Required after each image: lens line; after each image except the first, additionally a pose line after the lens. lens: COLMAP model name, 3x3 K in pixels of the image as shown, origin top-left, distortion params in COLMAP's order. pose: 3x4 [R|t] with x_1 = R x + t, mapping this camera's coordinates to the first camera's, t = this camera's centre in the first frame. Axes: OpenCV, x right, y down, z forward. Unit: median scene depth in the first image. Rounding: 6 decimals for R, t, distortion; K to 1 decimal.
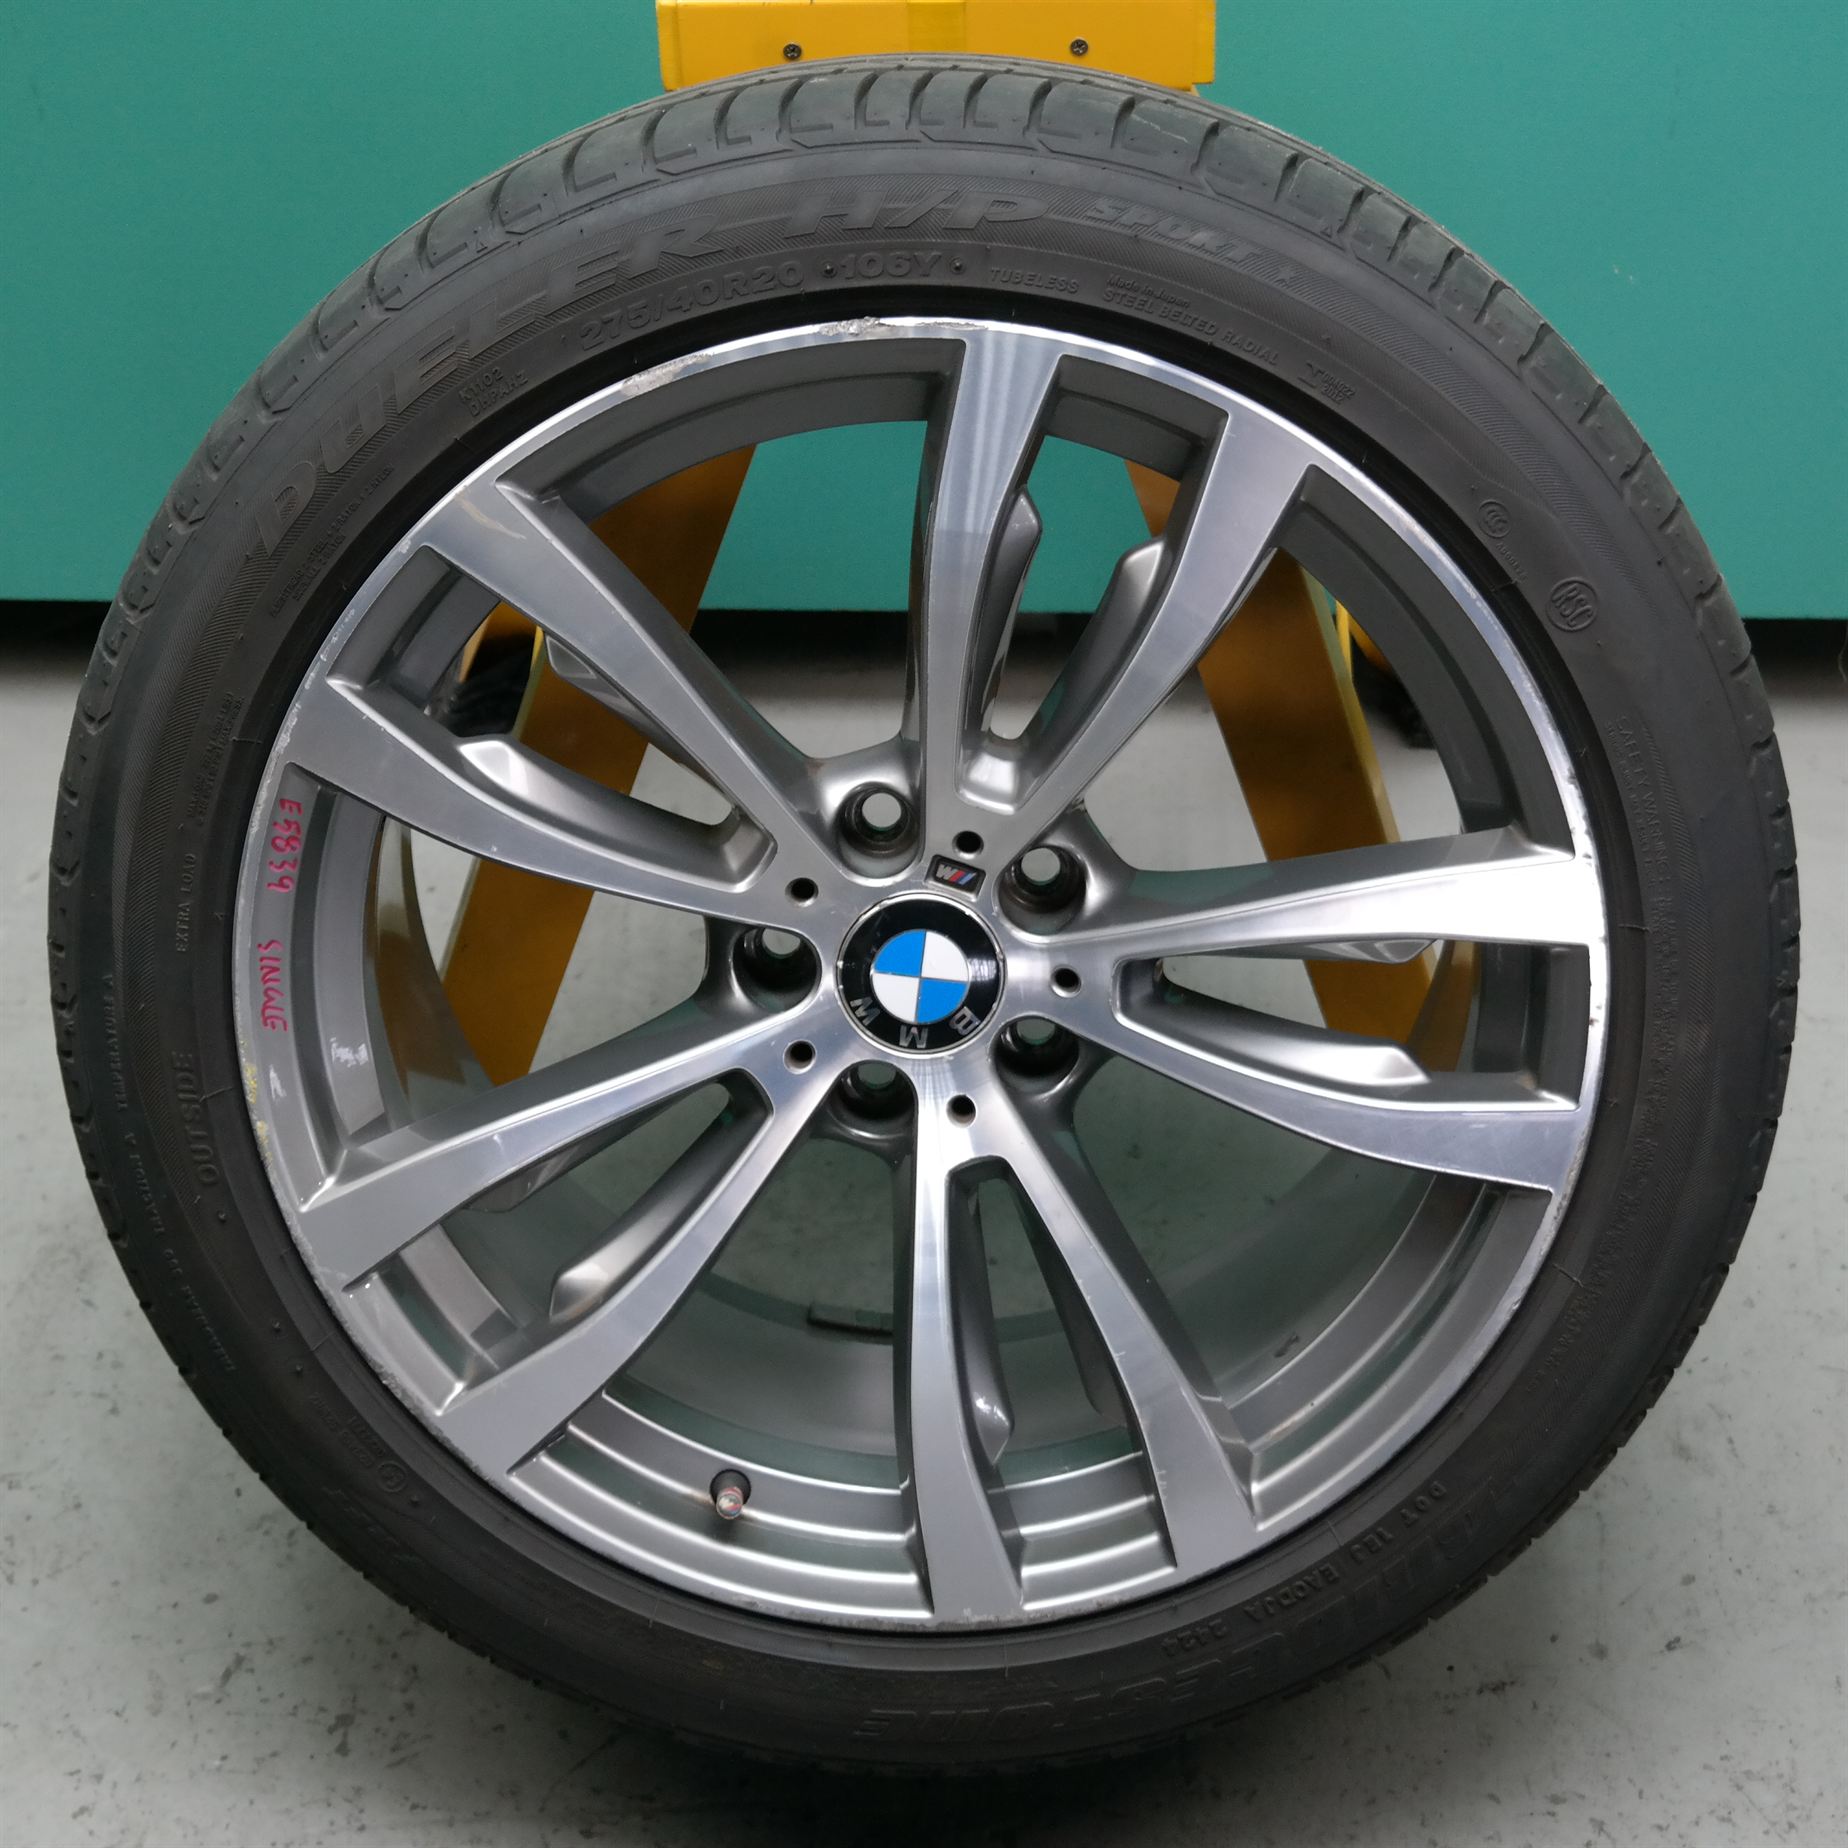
lens RADIAL K [[3790.4, 0, 923.2], [0, 3790.4, 929.6], [0, 0, 1]] dist [0.013962, 0.000000]
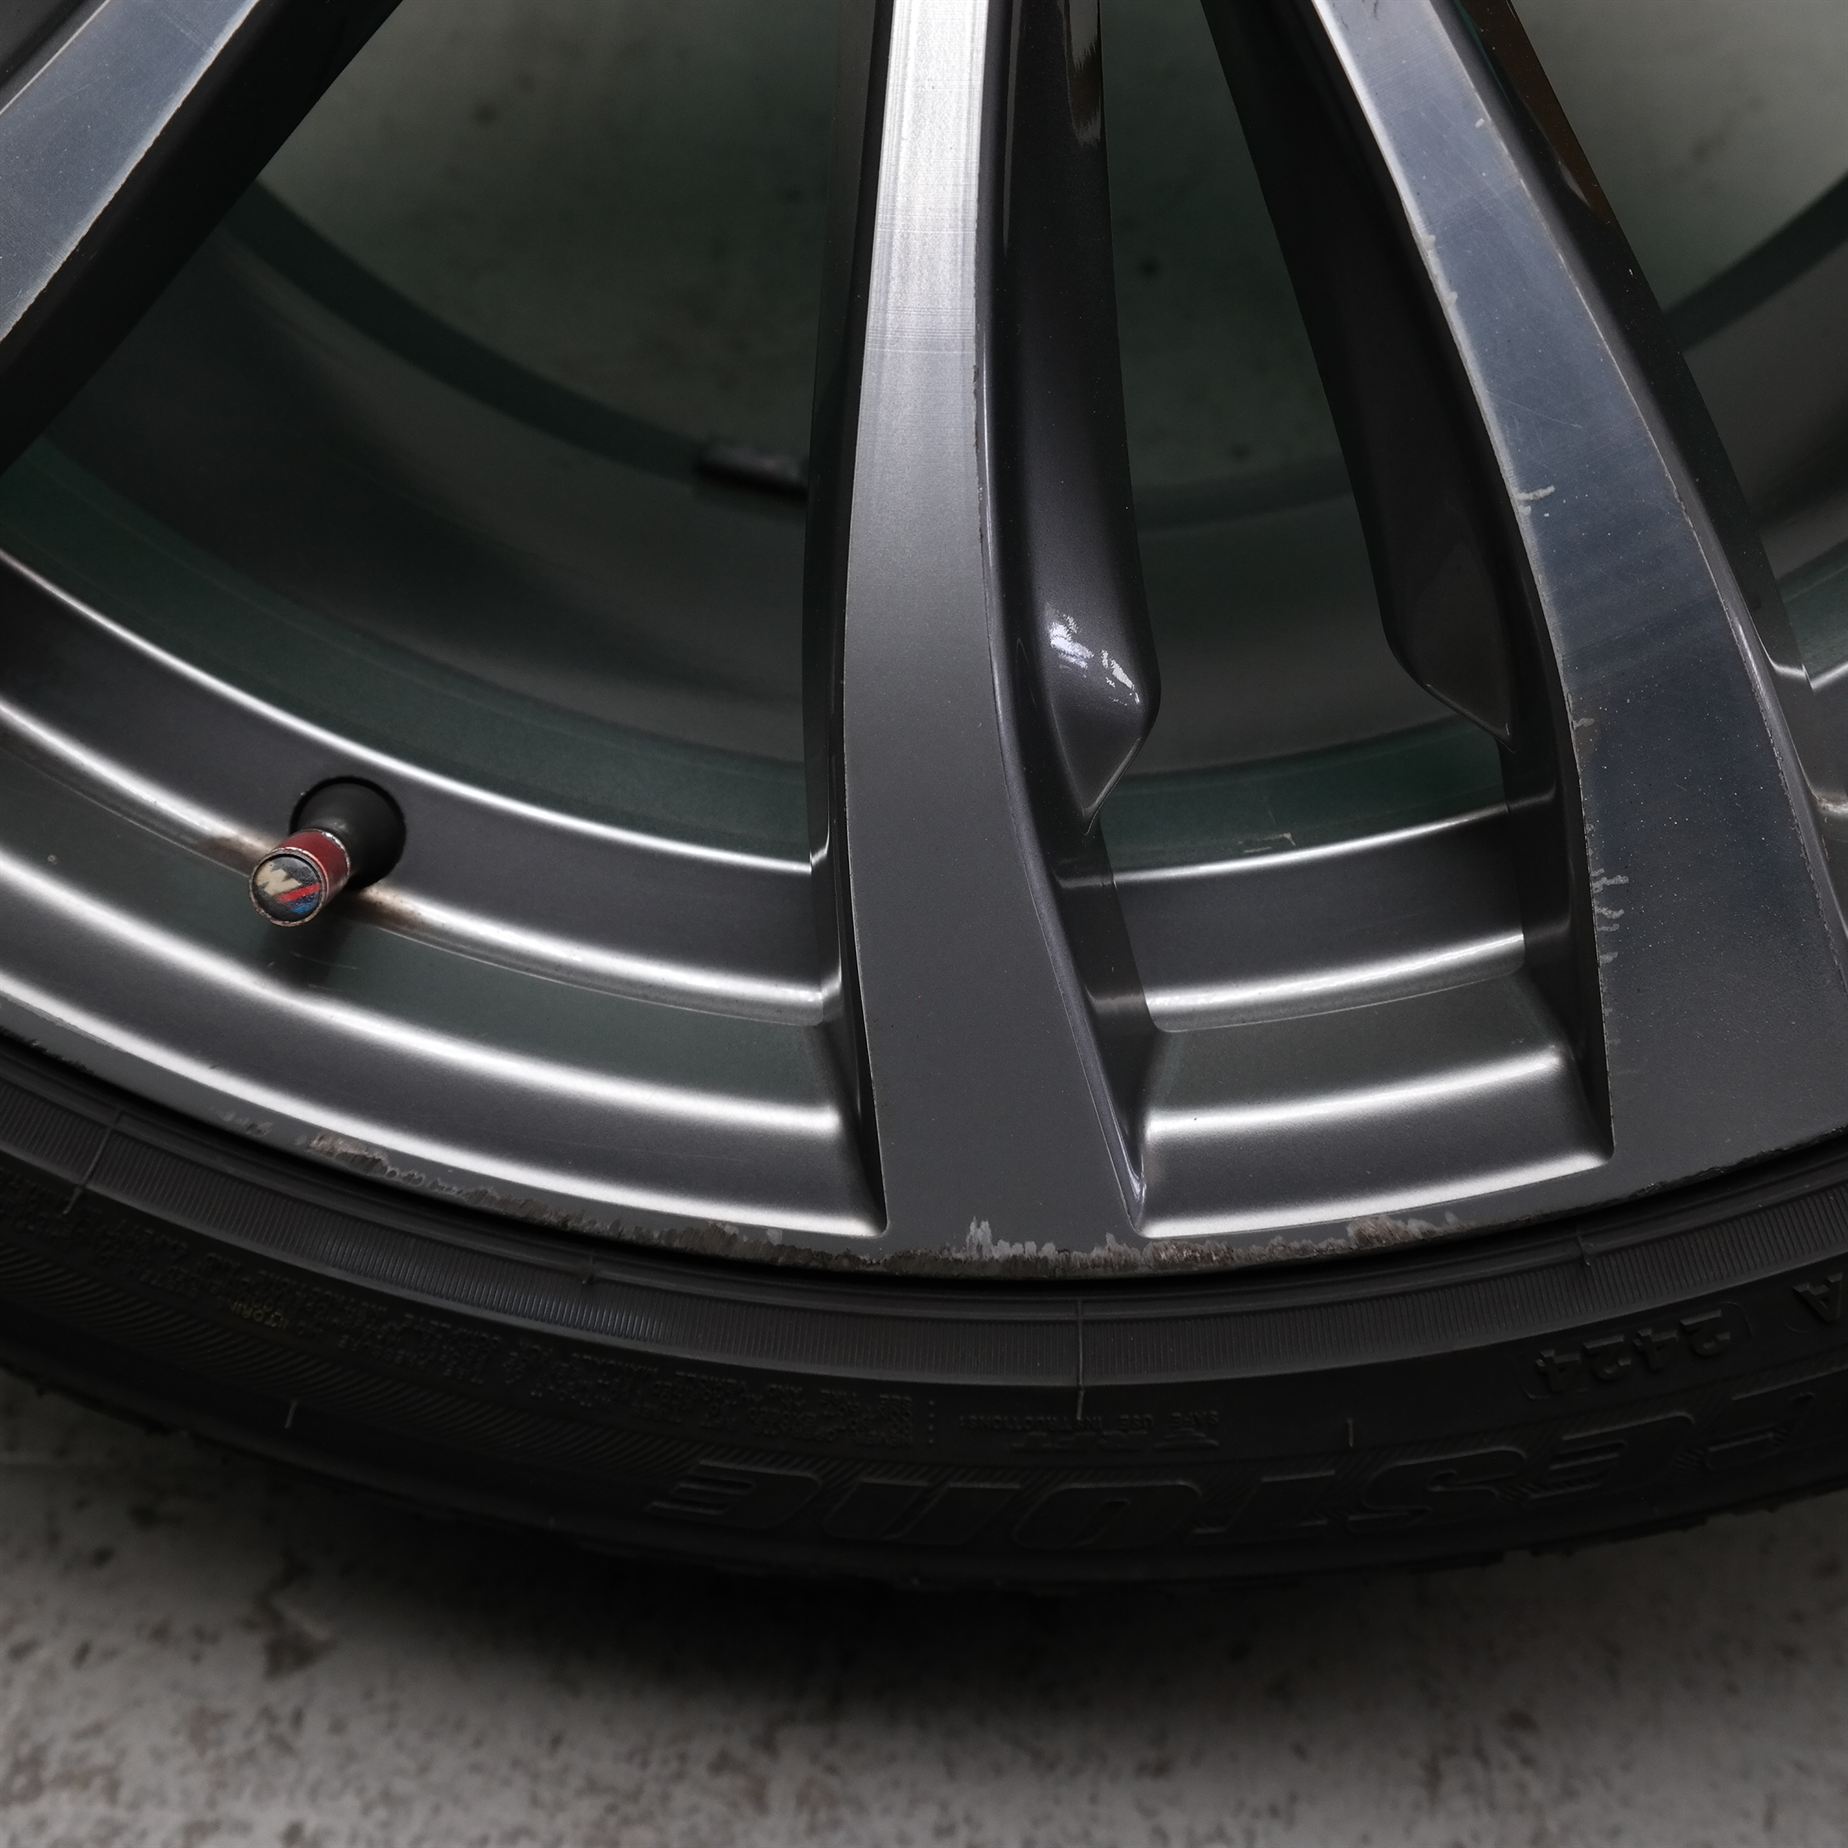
lens RADIAL K [[2532.8, 0, 916.5], [0, 2532.8, 922.1], [0, 0, 1]] dist [-0.020621, 0.000000]
pose [[0.997323, 0.069166, -0.023743, 0.009553], [-0.062749, 0.976146, 0.207849, 0.106106], [0.037553, -0.205803, 0.977873, 0.789522]]
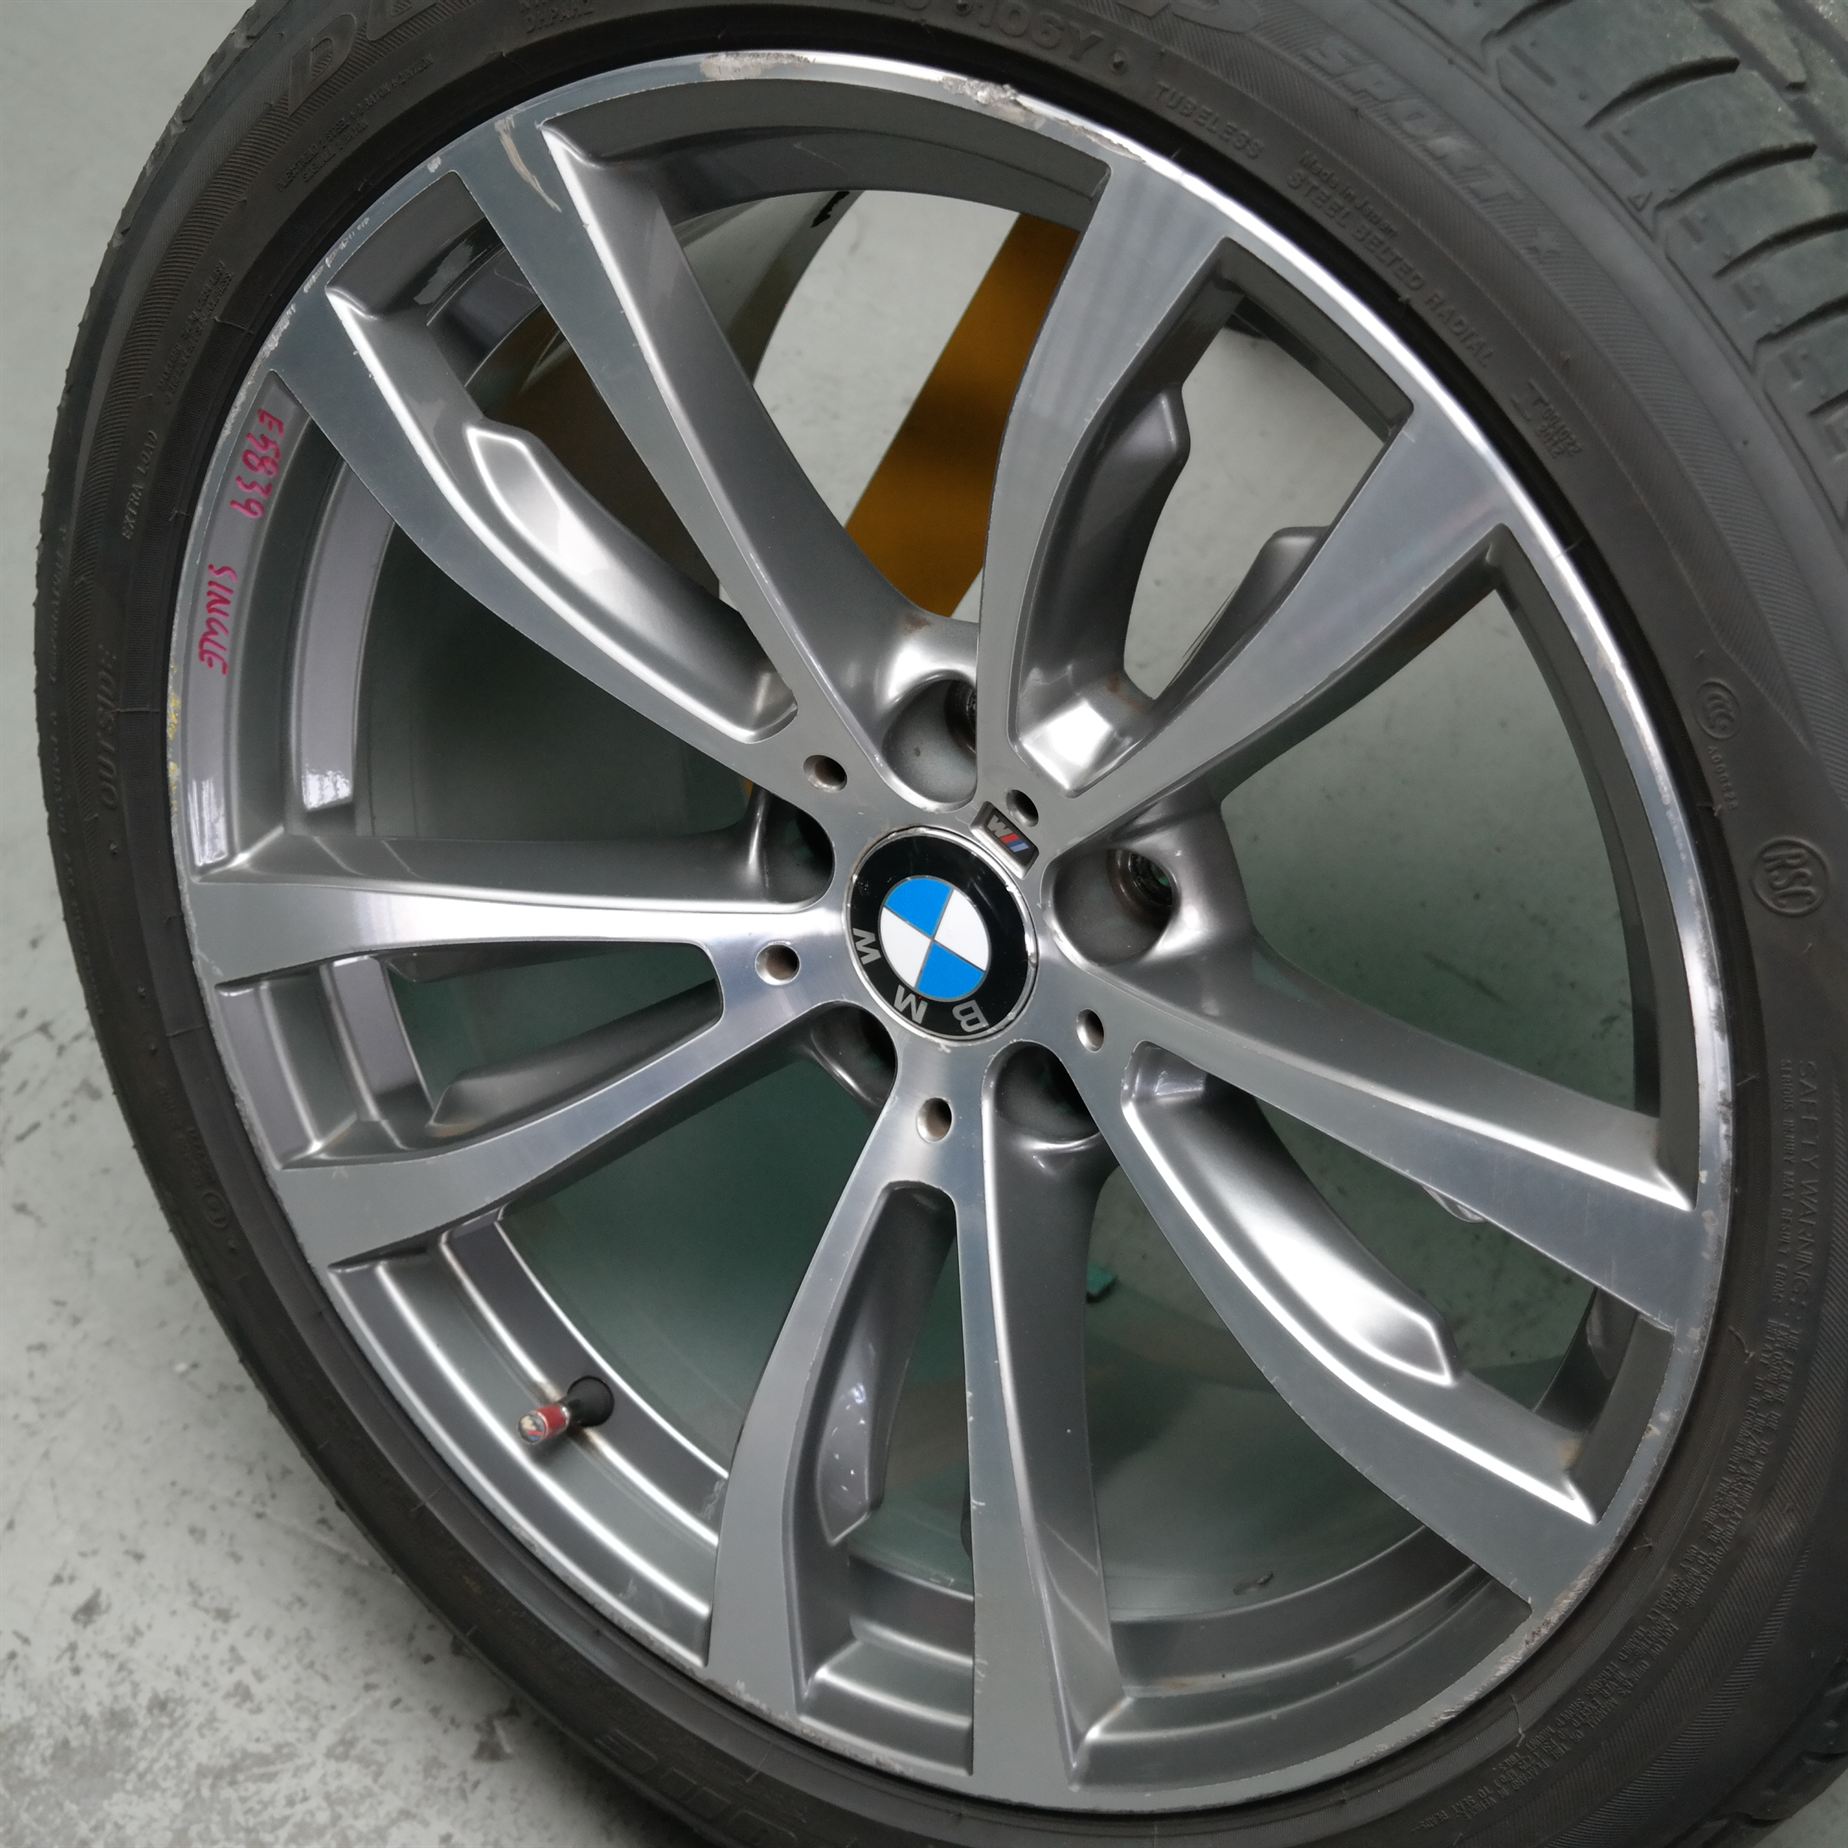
lens RADIAL K [[3817.0, 0, 924.4], [0, 3817.0, 918.1], [0, 0, 1]] dist [0.059447, 0.000000]
pose [[0.825886, 0.421324, -0.374698, 0.277511], [-0.345736, 0.903374, 0.253736, -0.181249], [0.445398, -0.080010, 0.891751, 0.325337]]
